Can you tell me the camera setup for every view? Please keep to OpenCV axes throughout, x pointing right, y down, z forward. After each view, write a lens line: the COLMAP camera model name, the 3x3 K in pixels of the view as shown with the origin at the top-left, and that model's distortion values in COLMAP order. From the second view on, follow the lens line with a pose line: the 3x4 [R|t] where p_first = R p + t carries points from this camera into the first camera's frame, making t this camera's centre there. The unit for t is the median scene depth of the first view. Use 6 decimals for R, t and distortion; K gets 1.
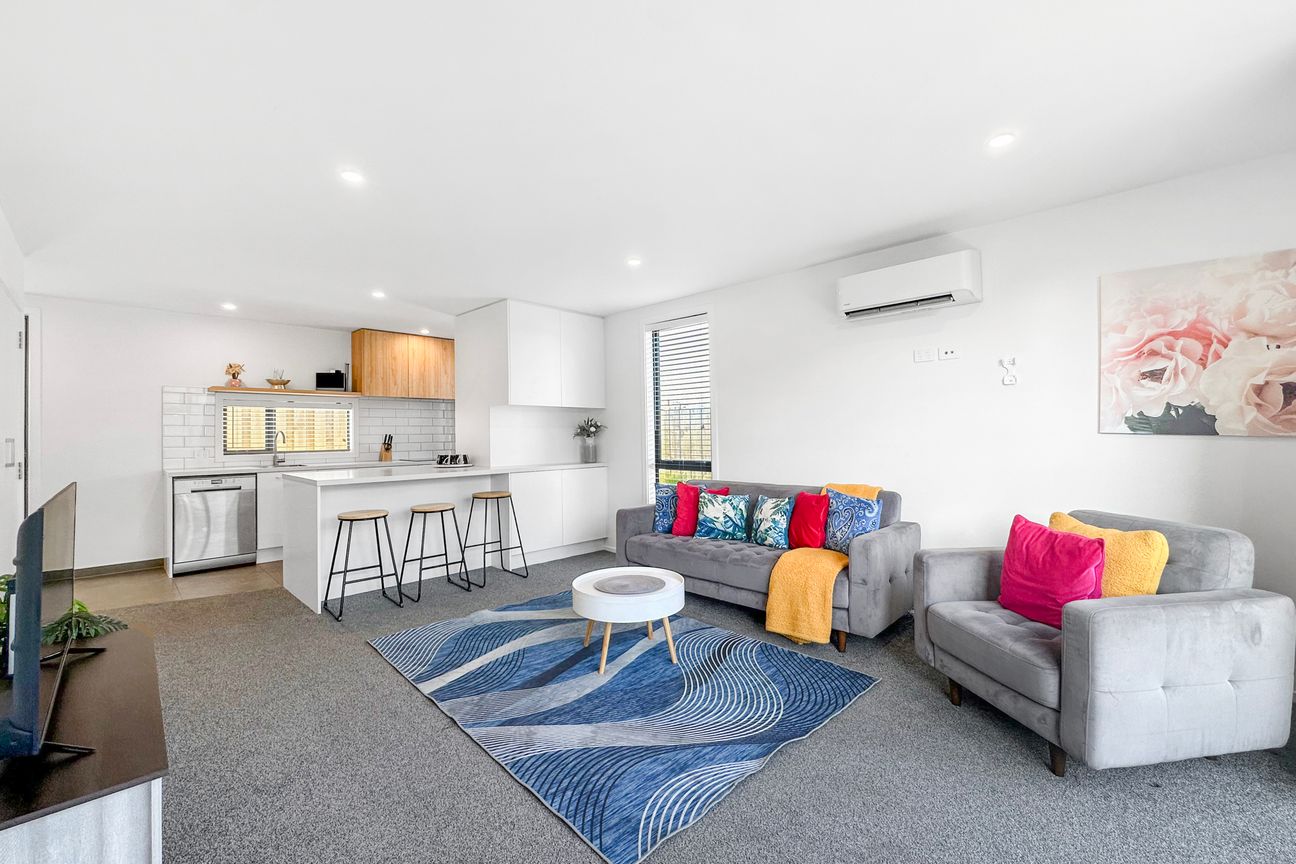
lens RADIAL K [[526.1, 0, 611.2], [0, 526.1, 431.9], [0, 0, 1]] dist [-0.000738, -0.001070]
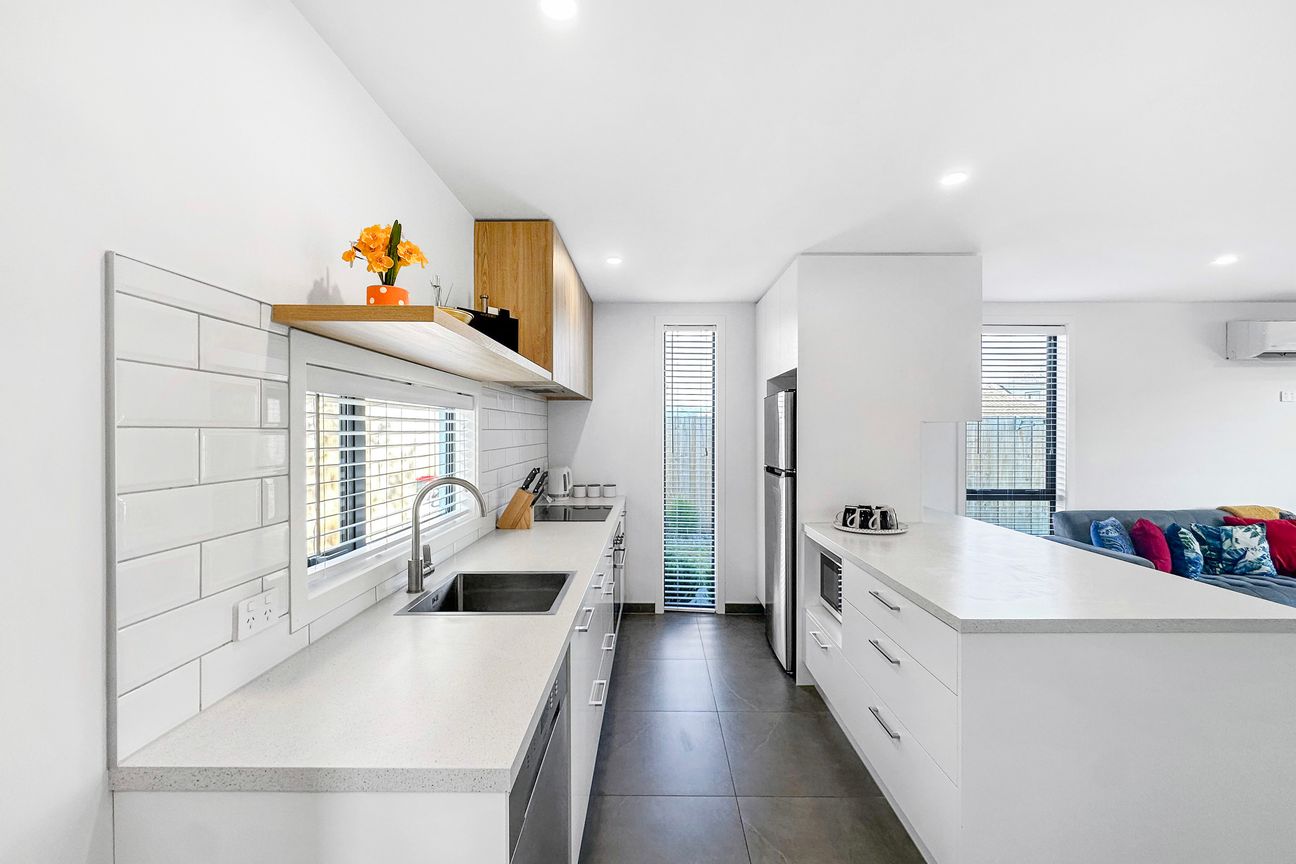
lens RADIAL K [[526.1, 0, 645.0], [0, 526.1, 443.8], [0, 0, 1]] dist [-0.000738, -0.001070]
pose [[0.703334, -0.009236, 0.710799, -0.783826], [-0.006569, 0.999788, 0.019492, -0.029675], [-0.710829, -0.018379, 0.703125, 0.710905]]
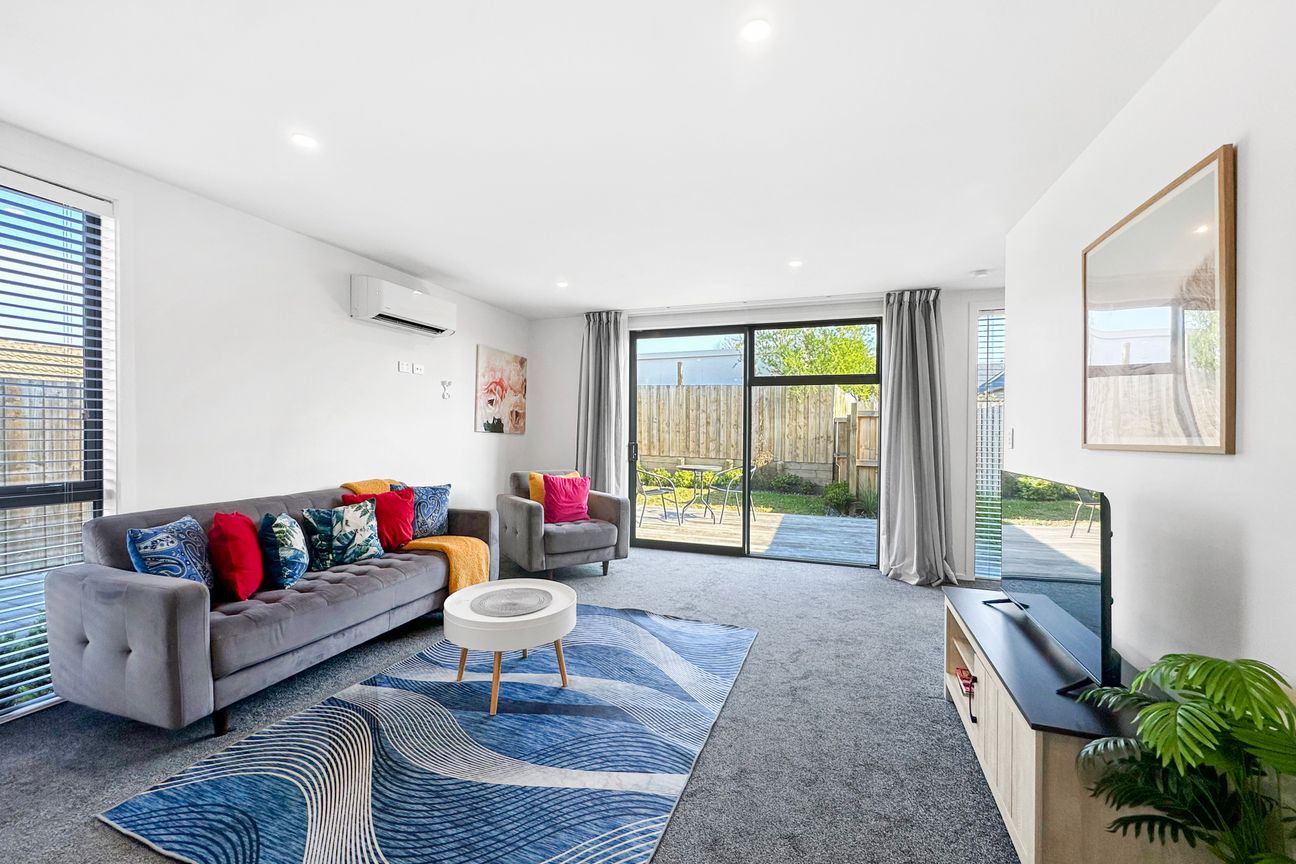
lens RADIAL K [[526.1, 0, 648.2], [0, 526.1, 427.4], [0, 0, 1]] dist [-0.000738, -0.001070]
pose [[-0.455739, 0.007414, 0.890083, -0.440726], [-0.010039, 0.999859, -0.013469, 0.002788], [-0.890057, -0.015073, -0.455600, 0.617054]]
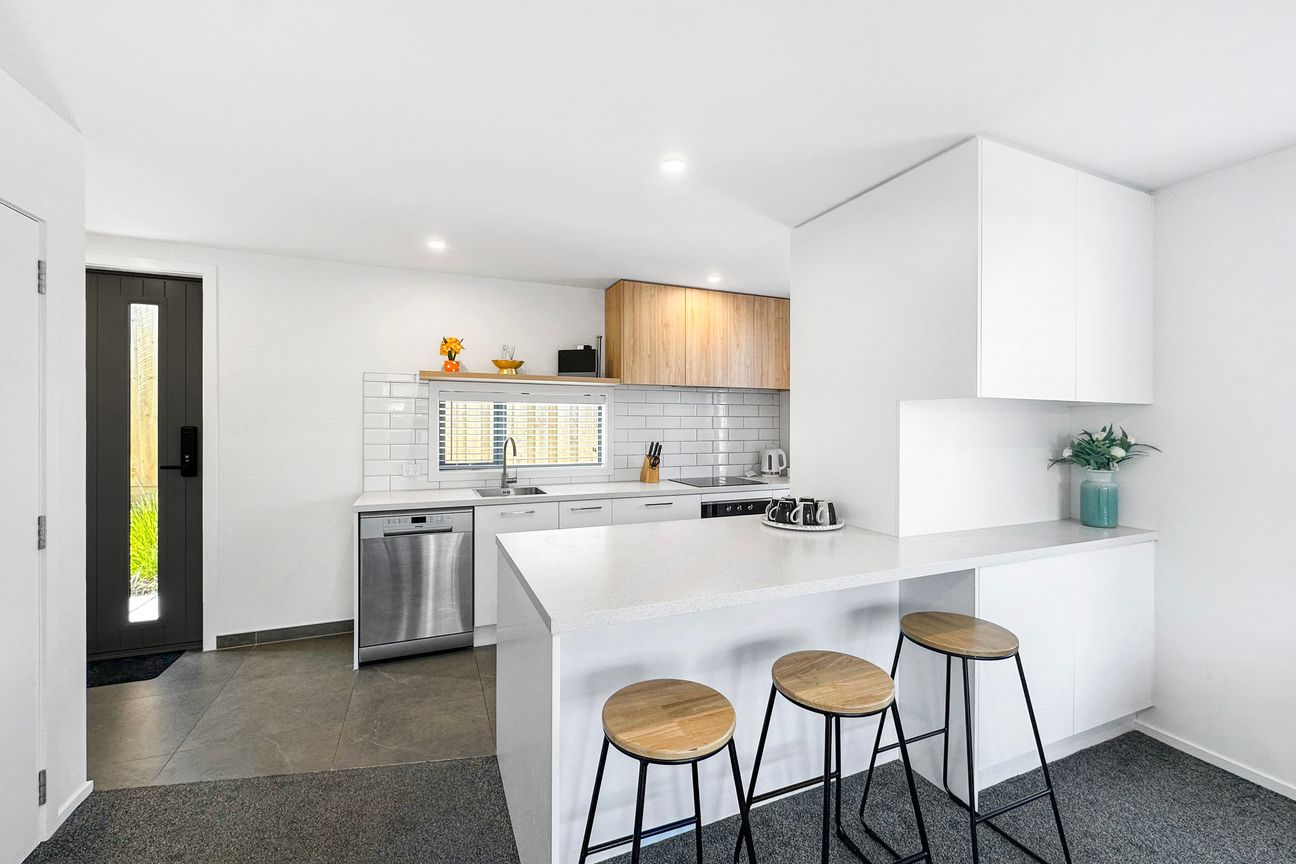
lens RADIAL K [[526.1, 0, 642.0], [0, 526.1, 434.0], [0, 0, 1]] dist [-0.000738, -0.001070]
pose [[0.936574, 0.020350, -0.349878, -0.242837], [-0.011886, 0.999583, 0.026322, -0.026221], [0.350268, -0.020494, 0.936425, 0.440548]]
